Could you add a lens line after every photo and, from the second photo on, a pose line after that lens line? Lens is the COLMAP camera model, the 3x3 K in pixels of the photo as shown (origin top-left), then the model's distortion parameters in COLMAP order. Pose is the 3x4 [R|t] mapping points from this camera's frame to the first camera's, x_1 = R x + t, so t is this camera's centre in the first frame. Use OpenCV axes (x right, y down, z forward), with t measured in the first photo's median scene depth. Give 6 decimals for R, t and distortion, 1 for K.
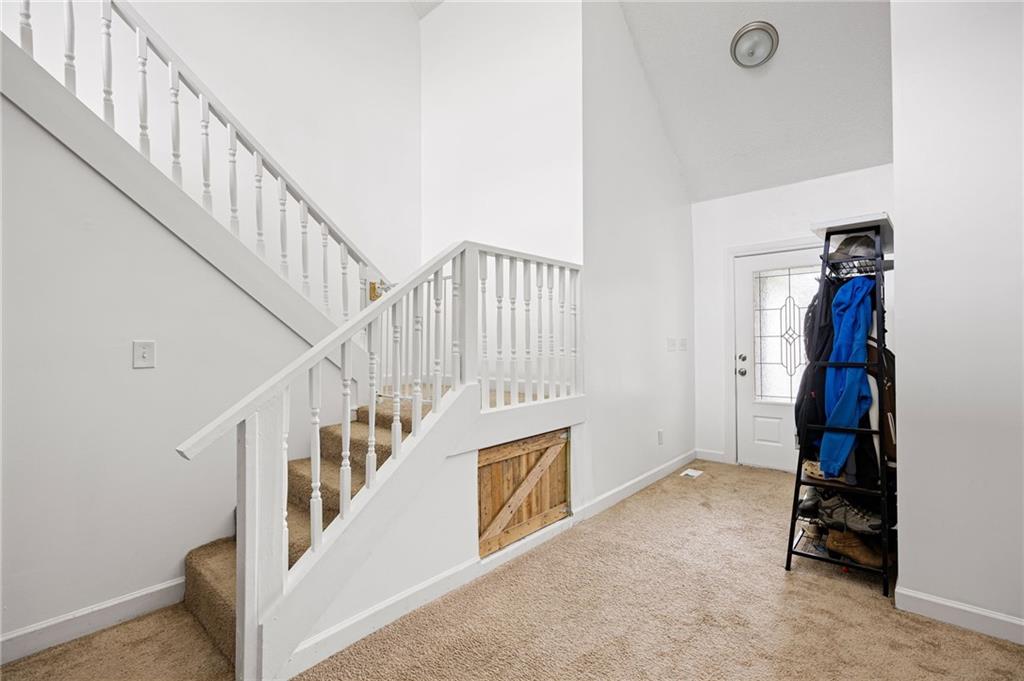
lens RADIAL K [[461.8, 0, 512.0], [0, 461.8, 340.5], [0, 0, 1]] dist [-0.000329, 0.000022]
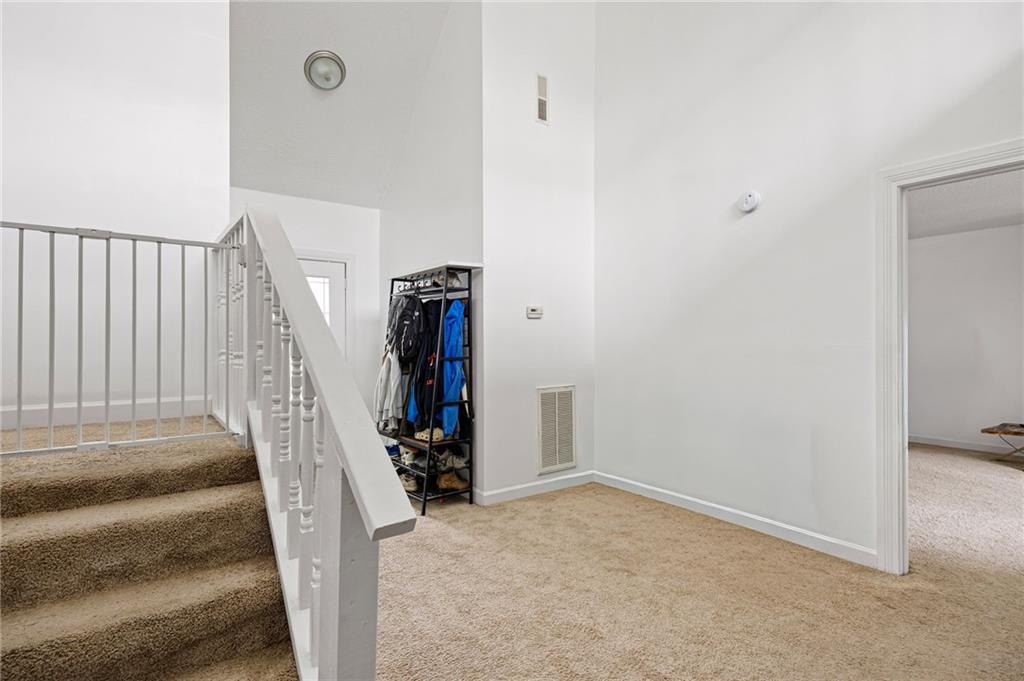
lens RADIAL K [[511.4, 0, 520.9], [0, 511.4, 342.0], [0, 0, 1]] dist [0.026133, 0.000300]
pose [[0.205923, 0.006883, 0.978544, -0.859927], [-0.008034, 0.999953, -0.005343, 0.006106], [-0.978535, -0.006762, 0.205969, 0.465750]]
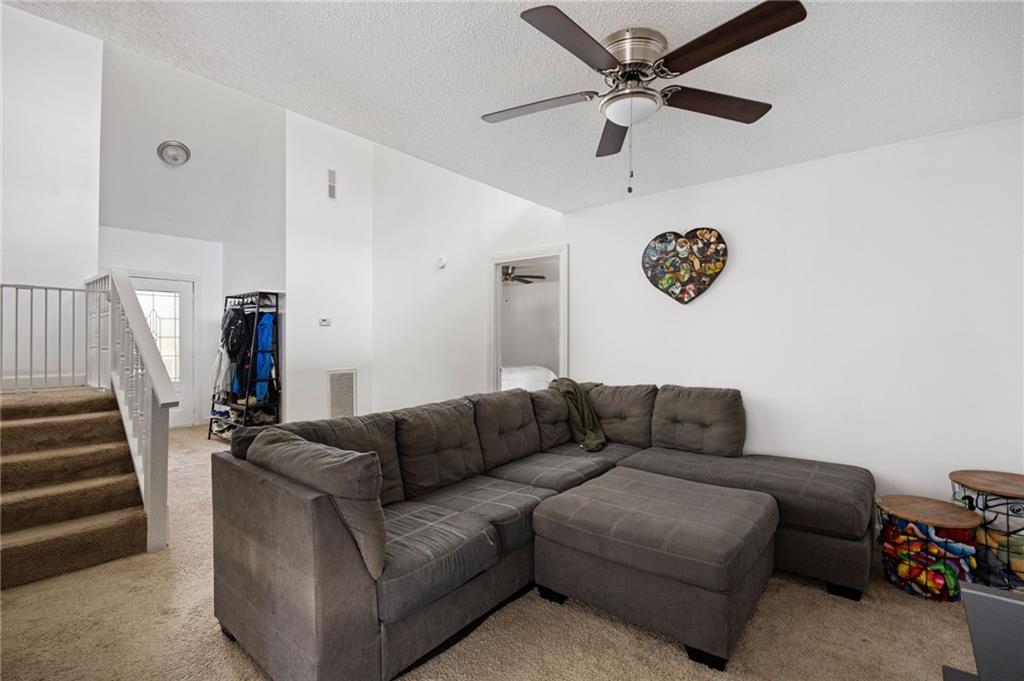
lens RADIAL K [[461.8, 0, 512.0], [0, 461.8, 340.5], [0, 0, 1]] dist [-0.000329, 0.000022]
pose [[-0.023951, 0.005911, 0.999696, -1.640805], [-0.010118, 0.999930, -0.006155, 0.000690], [-0.999662, -0.010263, -0.023890, -0.174344]]
